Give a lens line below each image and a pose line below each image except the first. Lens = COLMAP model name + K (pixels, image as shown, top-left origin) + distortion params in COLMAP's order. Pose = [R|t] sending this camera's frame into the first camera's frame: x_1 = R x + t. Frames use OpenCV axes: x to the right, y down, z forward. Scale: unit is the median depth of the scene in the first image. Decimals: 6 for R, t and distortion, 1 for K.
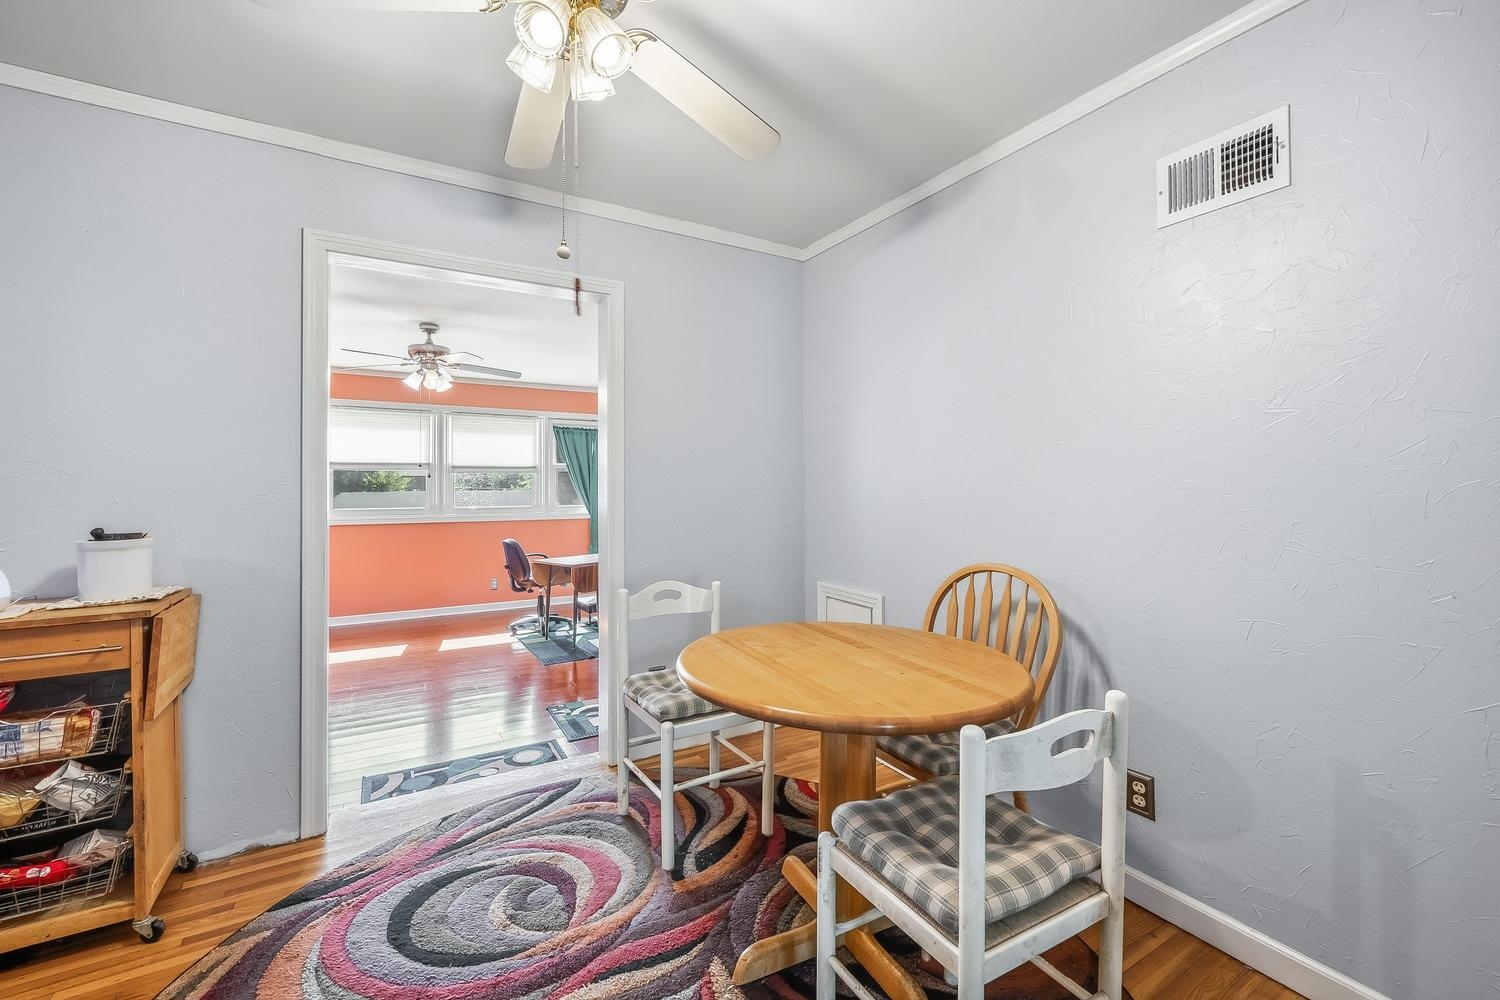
lens RADIAL K [[627.5, 0, 751.2], [0, 627.5, 481.7], [0, 0, 1]] dist [0.000084, 0.000020]
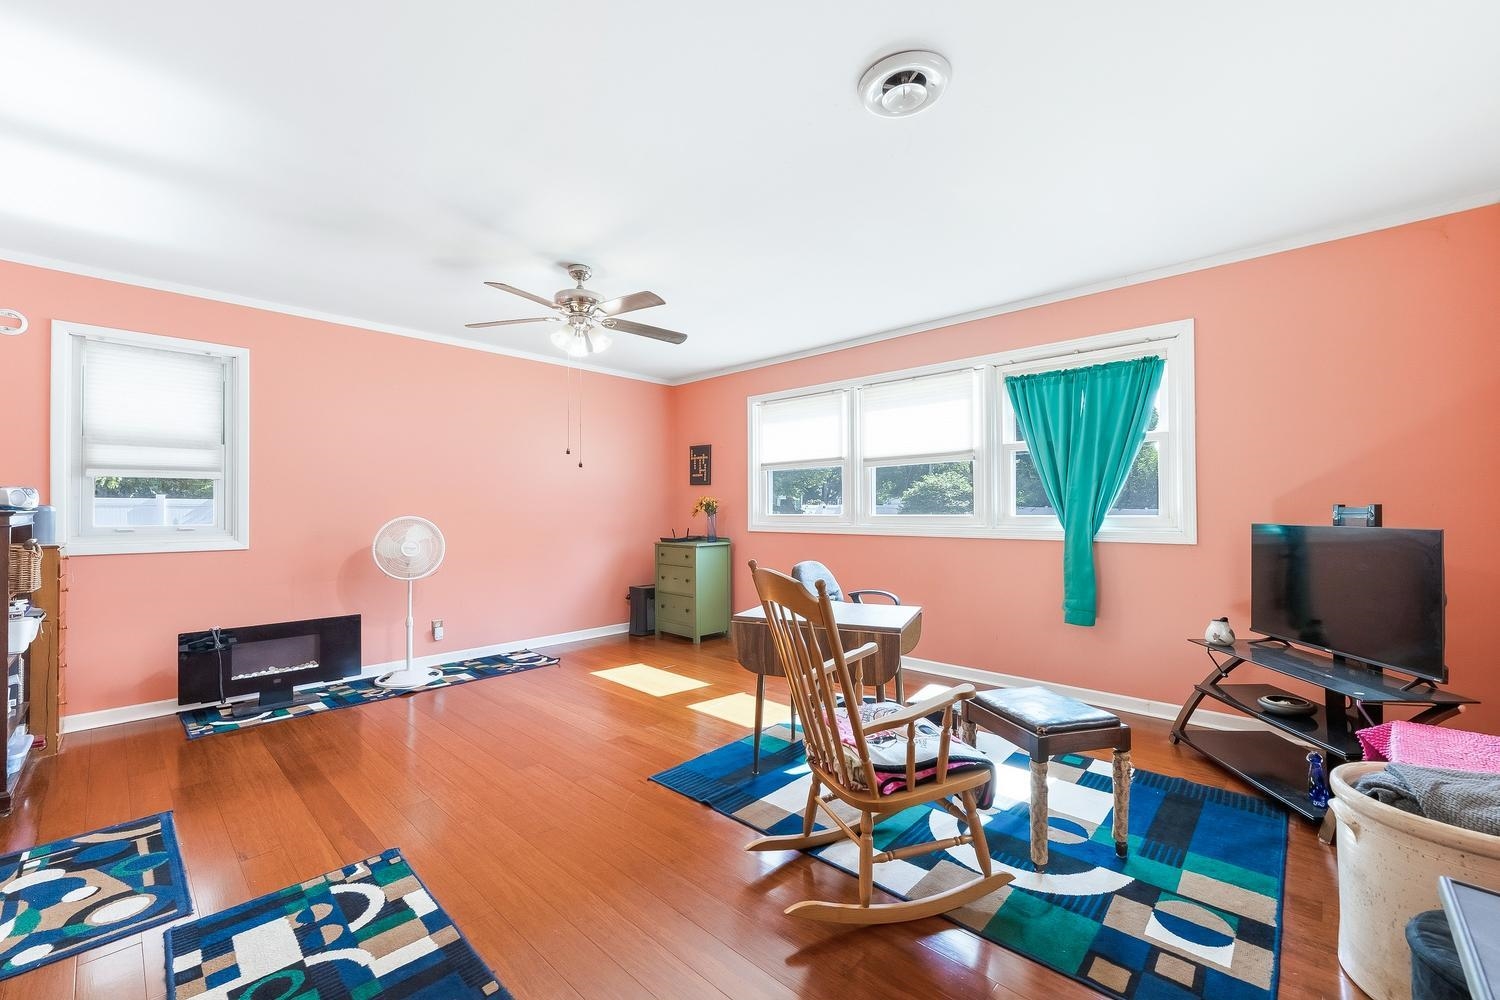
lens RADIAL K [[611.9, 0, 750.0], [0, 611.9, 500.0], [0, 0, 1]] dist [0.000833, 0.000143]
pose [[0.275061, -0.015405, -0.961303, 0.161331], [0.008093, 0.999873, -0.013708, 0.029728], [0.961393, -0.004009, 0.275151, 0.624661]]
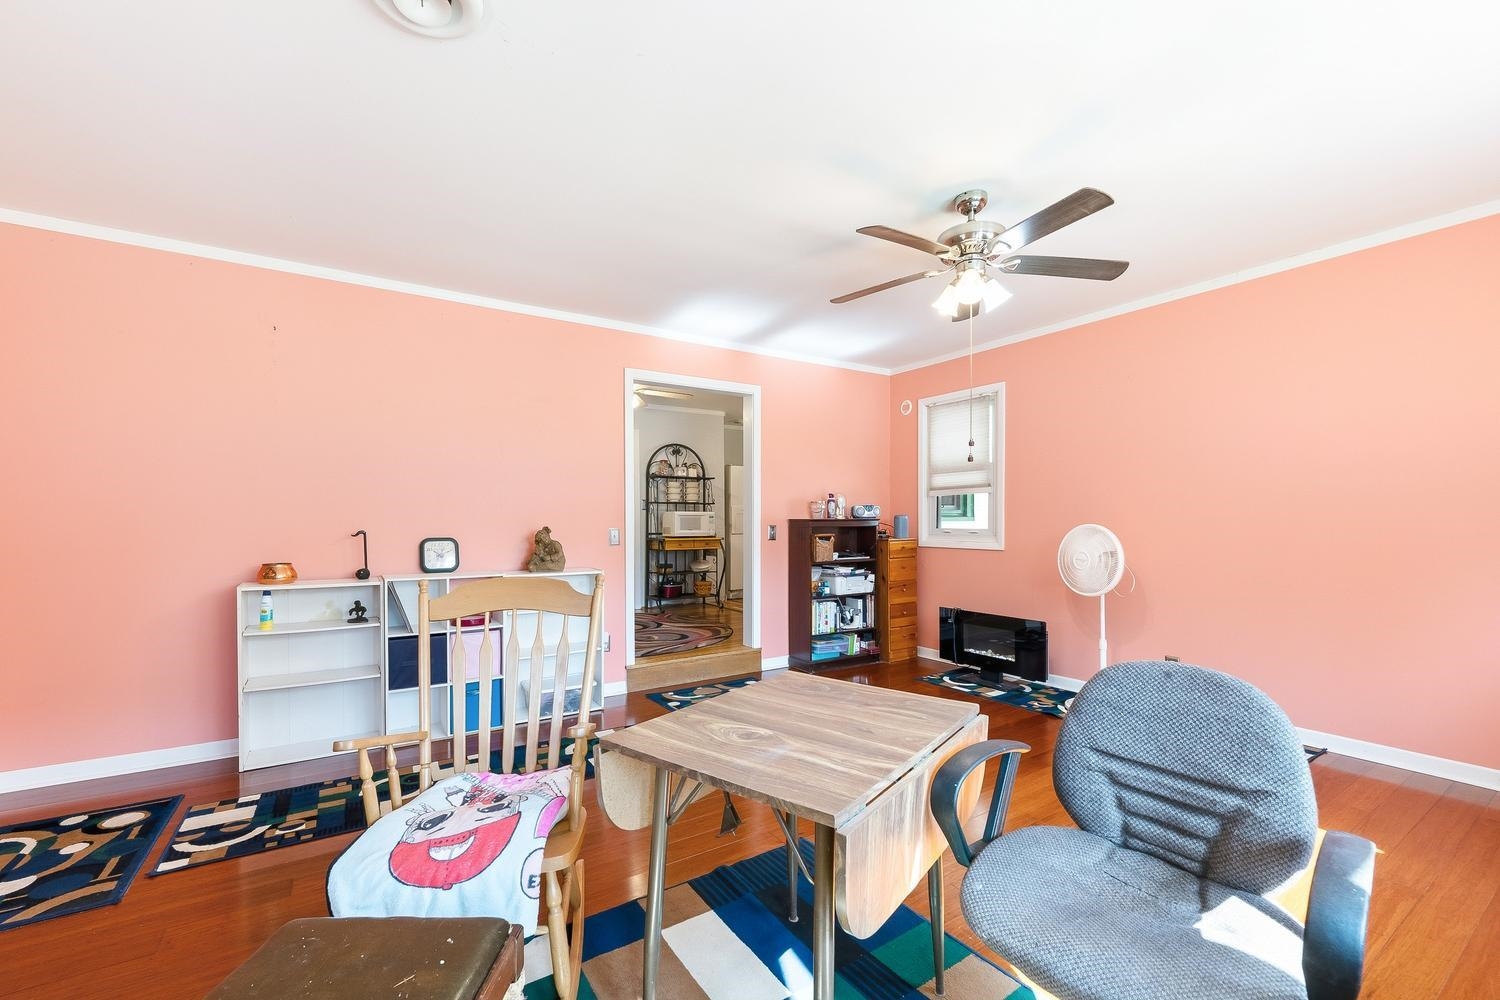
lens RADIAL K [[621.8, 0, 749.7], [0, 621.8, 526.9], [0, 0, 1]] dist [0.000183, 0.000042]
pose [[-0.998959, 0.004097, -0.045427, -0.179129], [0.003826, 0.999974, 0.006038, 0.032283], [0.045450, 0.005858, -0.998949, 0.985670]]
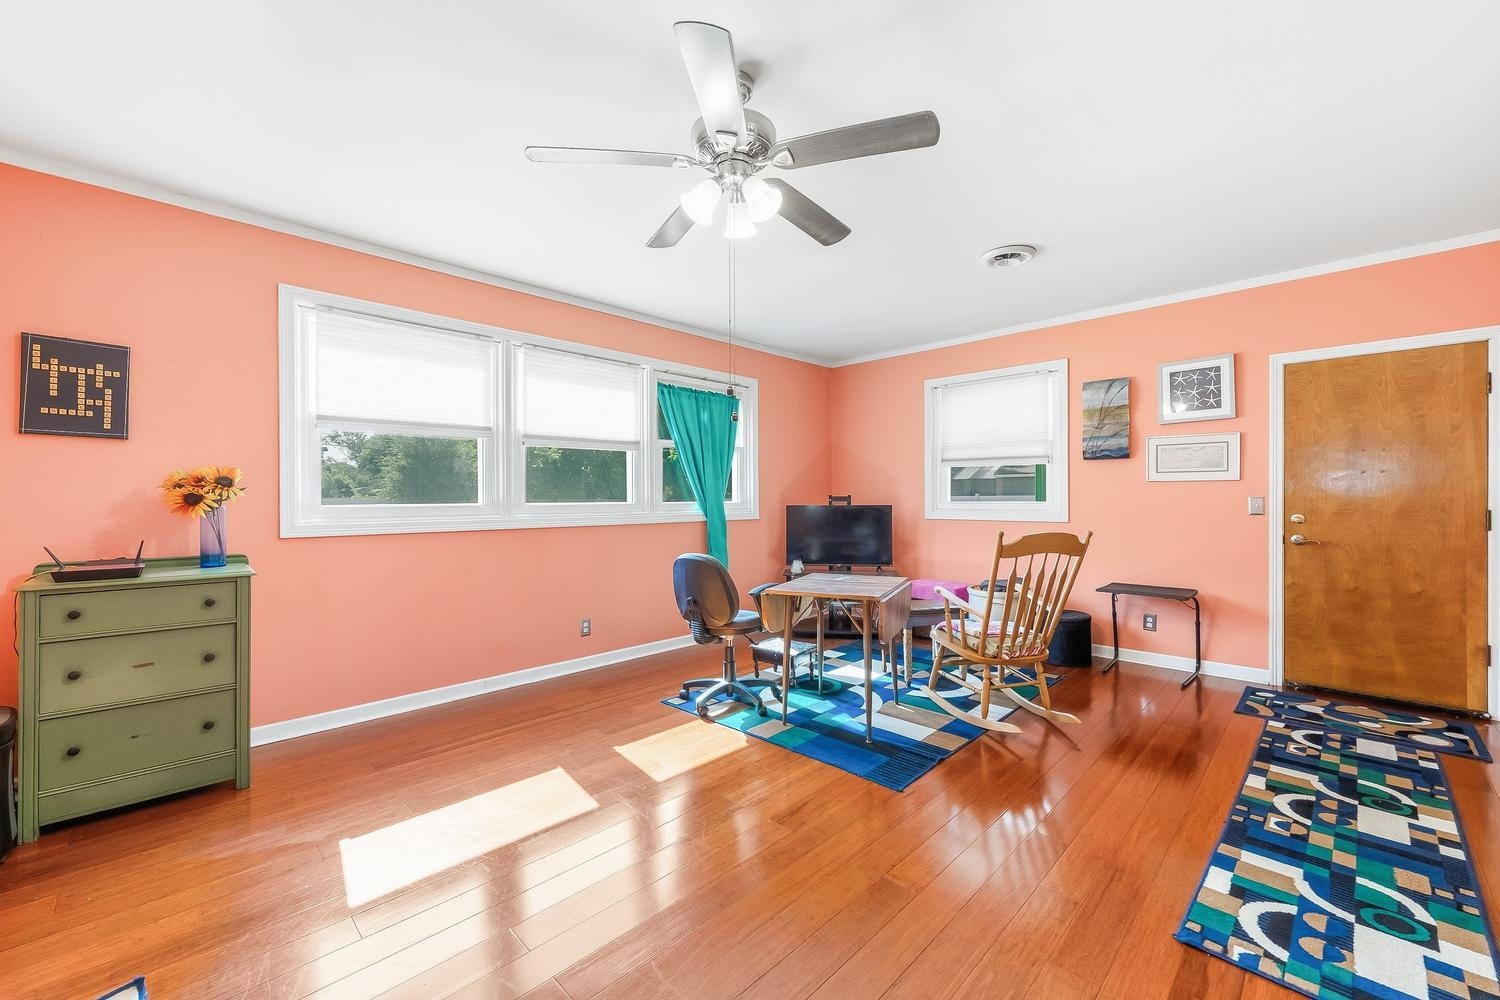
lens RADIAL K [[597.0, 0, 756.6], [0, 597.0, 493.7], [0, 0, 1]] dist [-0.001220, -0.000223]
pose [[0.965308, -0.002578, 0.261100, -0.380976], [0.003245, 0.999992, -0.002125, 0.030852], [-0.261092, 0.002898, 0.965309, 0.368643]]
